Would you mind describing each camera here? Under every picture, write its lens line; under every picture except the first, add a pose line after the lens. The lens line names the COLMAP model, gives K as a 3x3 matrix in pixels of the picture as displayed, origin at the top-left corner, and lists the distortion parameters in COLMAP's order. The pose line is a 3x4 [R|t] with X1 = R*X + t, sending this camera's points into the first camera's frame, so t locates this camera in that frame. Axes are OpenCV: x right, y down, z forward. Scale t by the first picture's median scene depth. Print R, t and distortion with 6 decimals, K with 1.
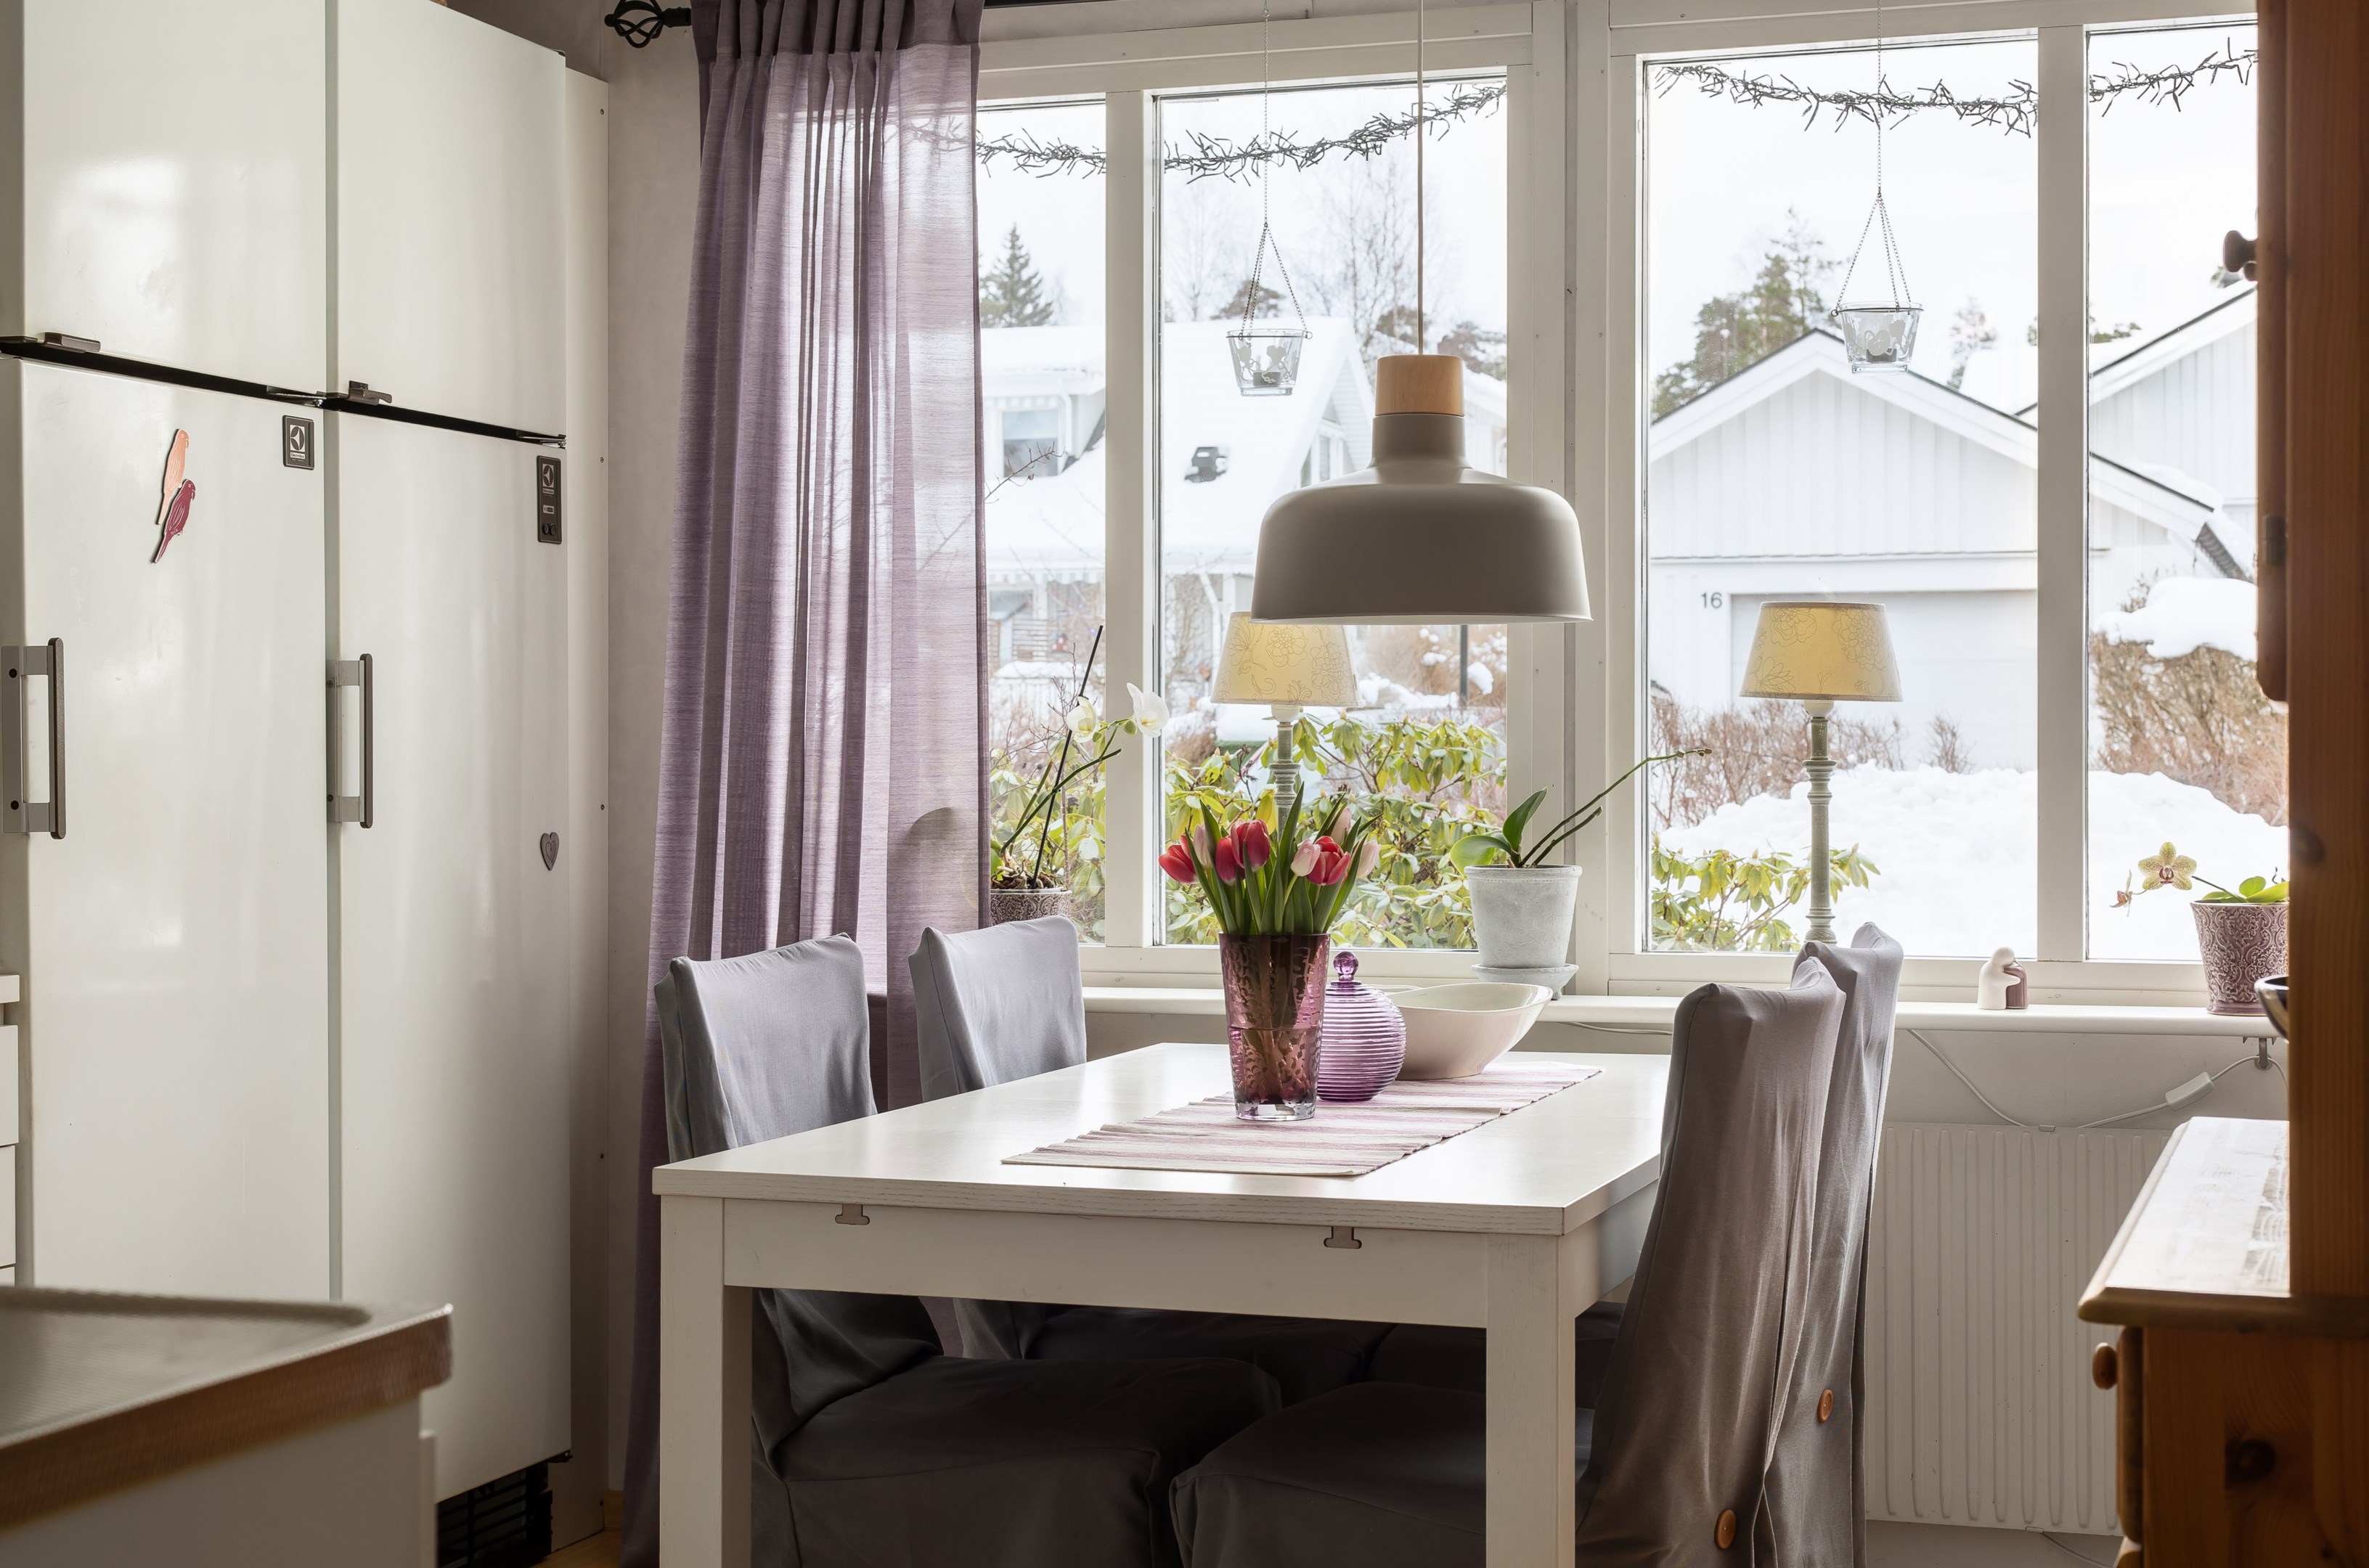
lens RADIAL K [[3434.7, 0, 1185.0], [0, 3434.7, 783.0], [0, 0, 1]] dist [0.008793, 0.000000]
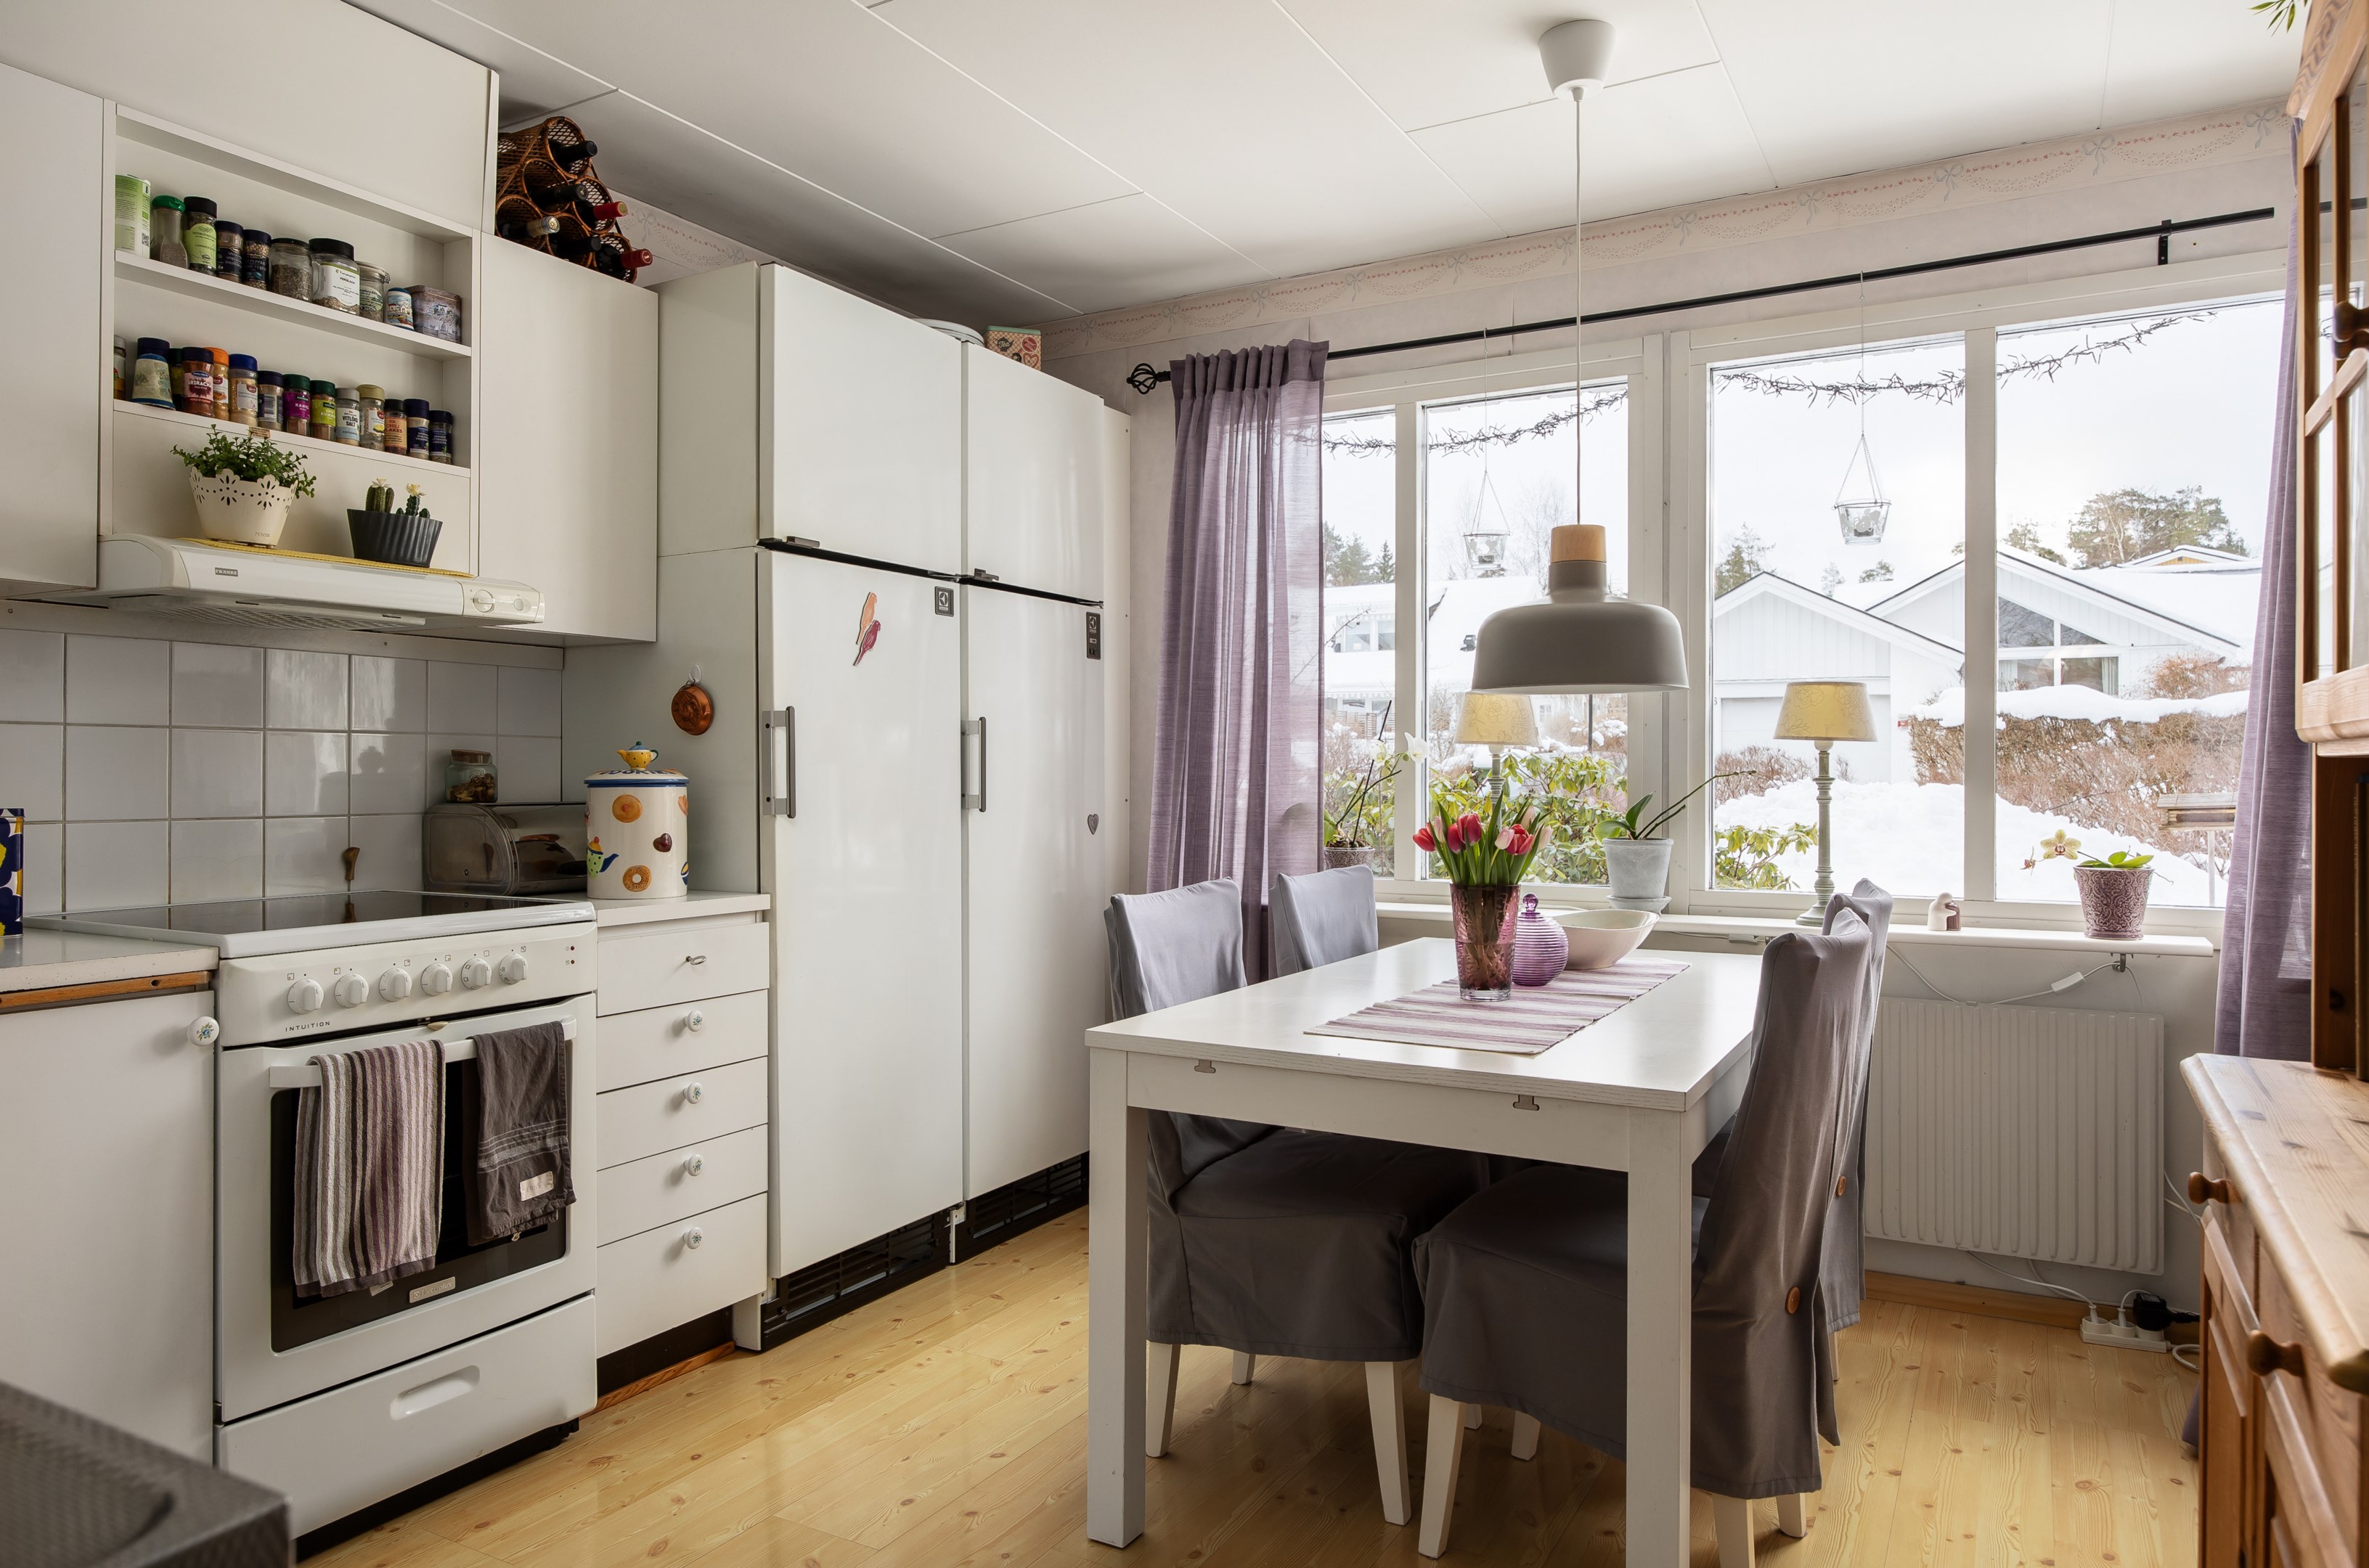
lens RADIAL K [[1476.2, 0, 1176.7], [0, 1476.2, 771.6], [0, 0, 1]] dist [-0.010302, 0.000177]
pose [[0.981749, 0.002286, -0.190168, 0.013226], [-0.004064, 0.999952, -0.008956, -0.001829], [0.190138, 0.009565, 0.981711, 0.247092]]
